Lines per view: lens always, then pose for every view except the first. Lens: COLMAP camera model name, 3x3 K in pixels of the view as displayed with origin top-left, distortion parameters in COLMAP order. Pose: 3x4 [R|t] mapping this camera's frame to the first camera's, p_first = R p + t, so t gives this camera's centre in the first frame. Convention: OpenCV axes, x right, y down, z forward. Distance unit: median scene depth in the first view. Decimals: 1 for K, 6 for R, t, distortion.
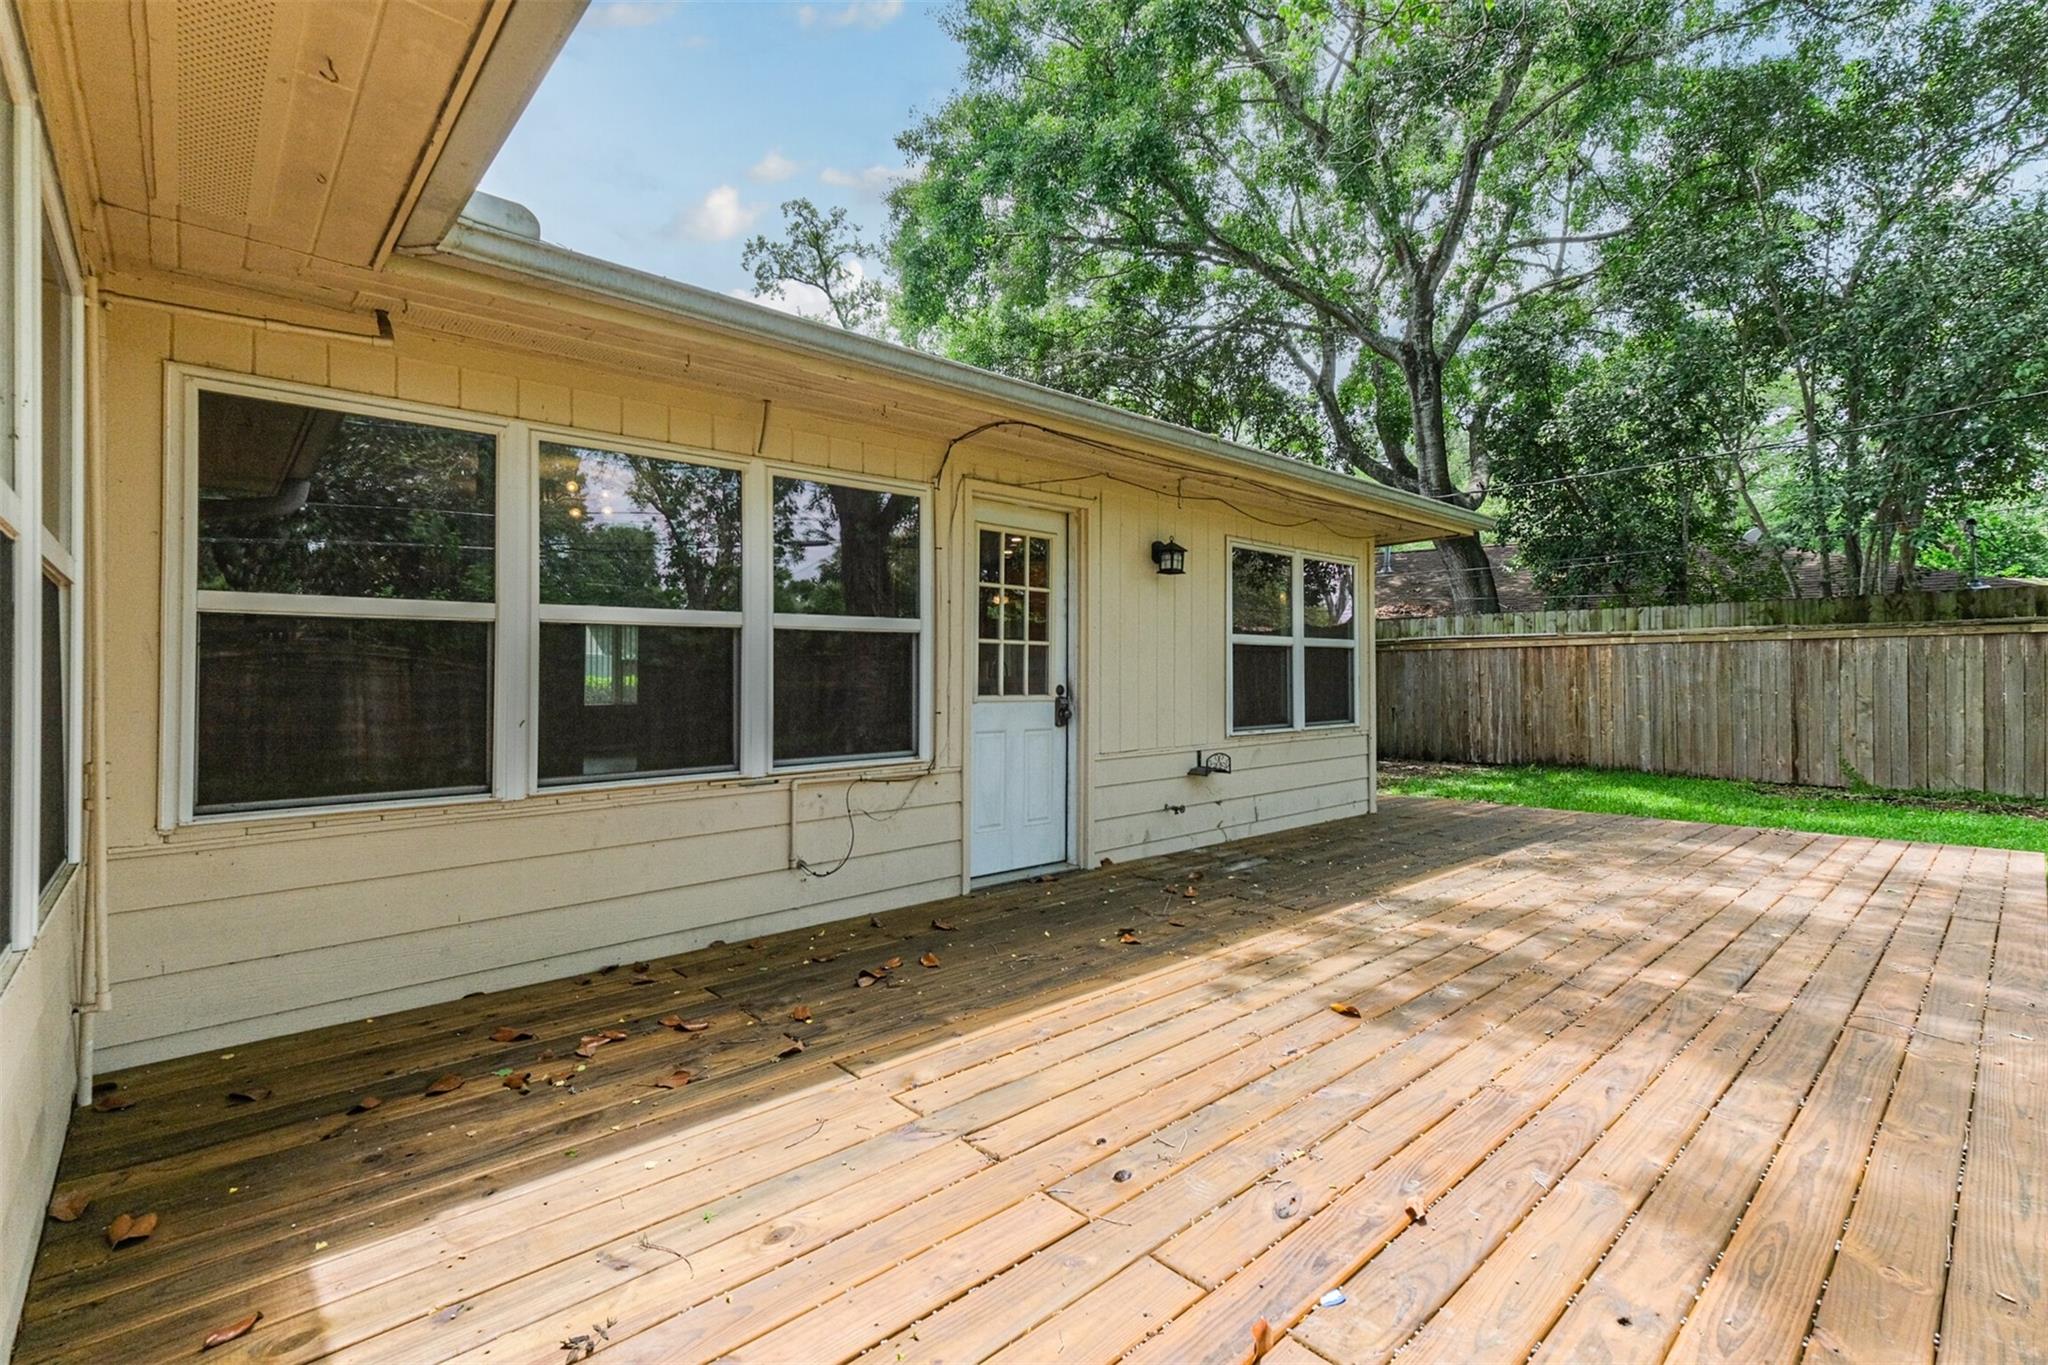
lens RADIAL K [[913.1, 0, 1024.0], [0, 913.1, 682.5], [0, 0, 1]] dist [-0.000171, -0.000145]
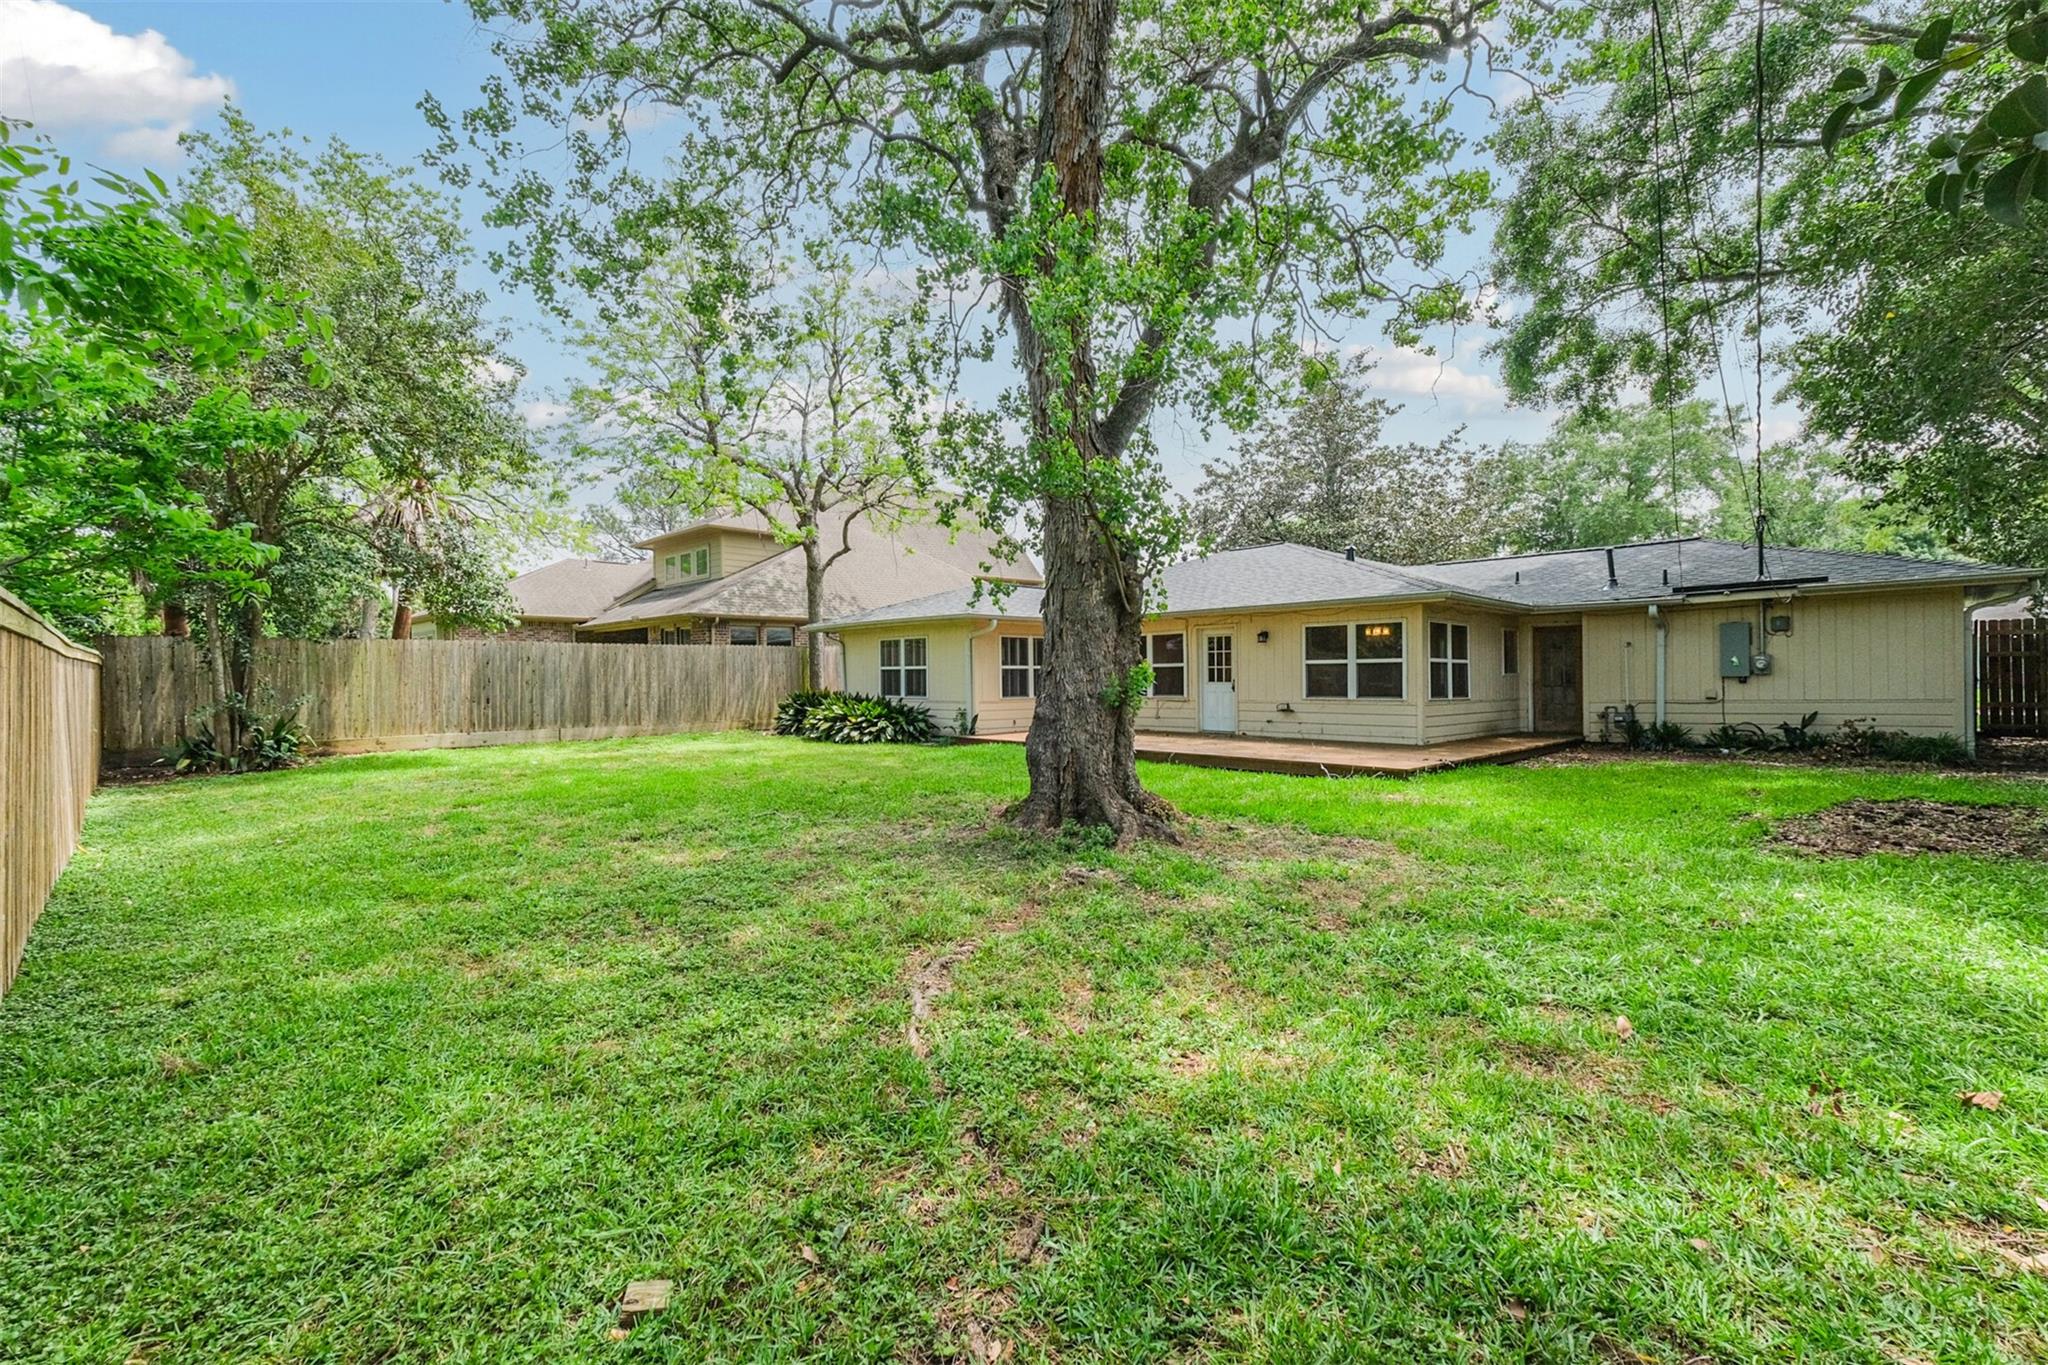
lens RADIAL K [[883.5, 0, 1004.6], [0, 883.5, 678.8], [0, 0, 1]] dist [0.000834, -0.000447]
pose [[0.001515, 0.010888, -0.999940, 3.287643], [0.005513, 0.999925, 0.010896, -0.038091], [0.999984, -0.005529, 0.001454, 0.151566]]
